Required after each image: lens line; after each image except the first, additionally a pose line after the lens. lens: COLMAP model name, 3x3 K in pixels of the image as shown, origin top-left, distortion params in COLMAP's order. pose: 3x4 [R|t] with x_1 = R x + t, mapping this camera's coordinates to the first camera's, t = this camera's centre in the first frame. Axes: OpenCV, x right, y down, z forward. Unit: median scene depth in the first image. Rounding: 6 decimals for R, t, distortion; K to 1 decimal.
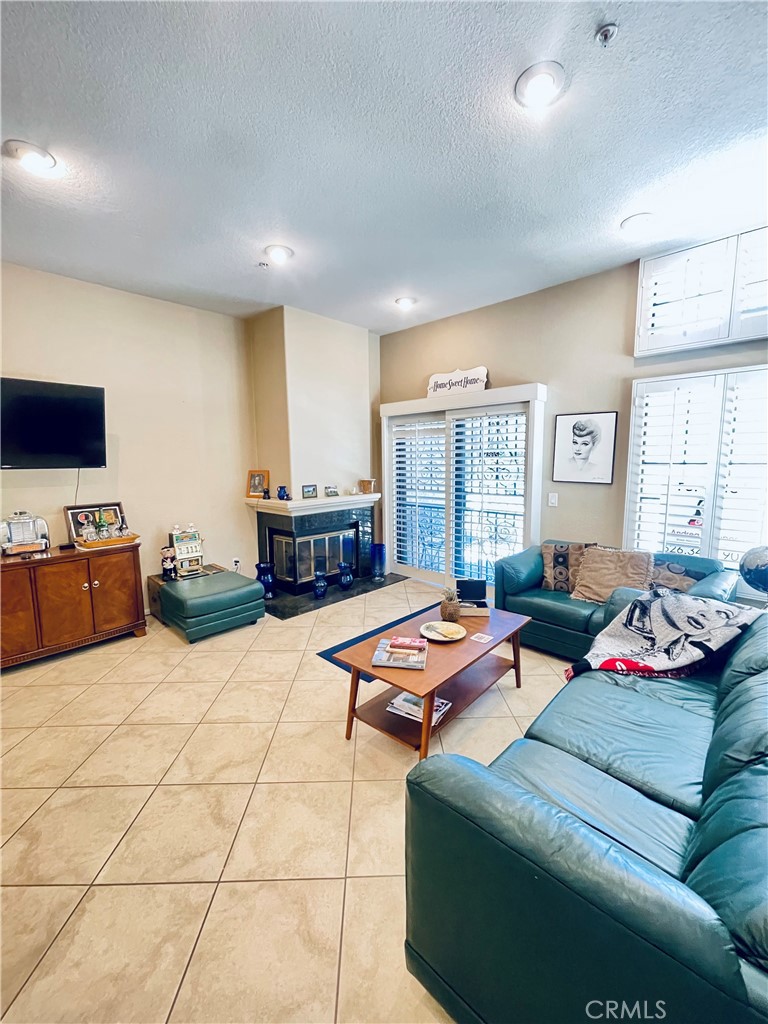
lens RADIAL K [[410.0, 0, 378.9], [0, 410.0, 508.7], [0, 0, 1]] dist [0.002421, -0.000099]
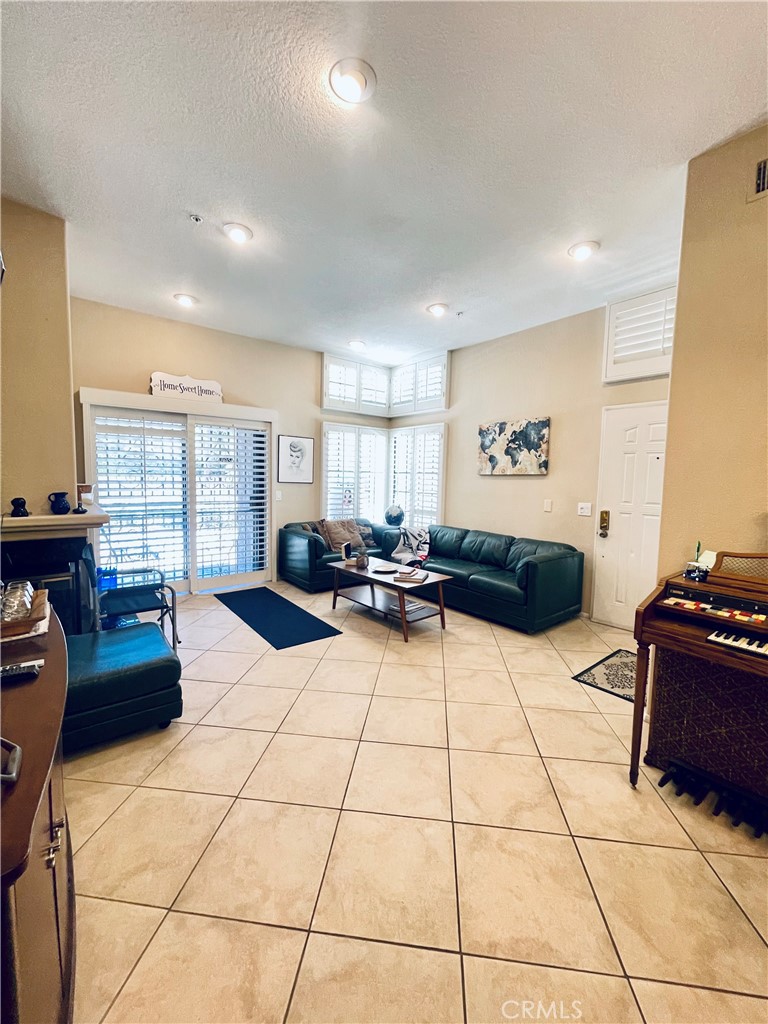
lens RADIAL K [[410.0, 0, 378.9], [0, 410.0, 508.7], [0, 0, 1]] dist [0.002421, -0.000099]
pose [[0.142165, -0.064676, 0.987728, -0.975805], [0.100000, 0.993696, 0.050674, -0.015837], [-0.984779, 0.091569, 0.147736, 0.511201]]
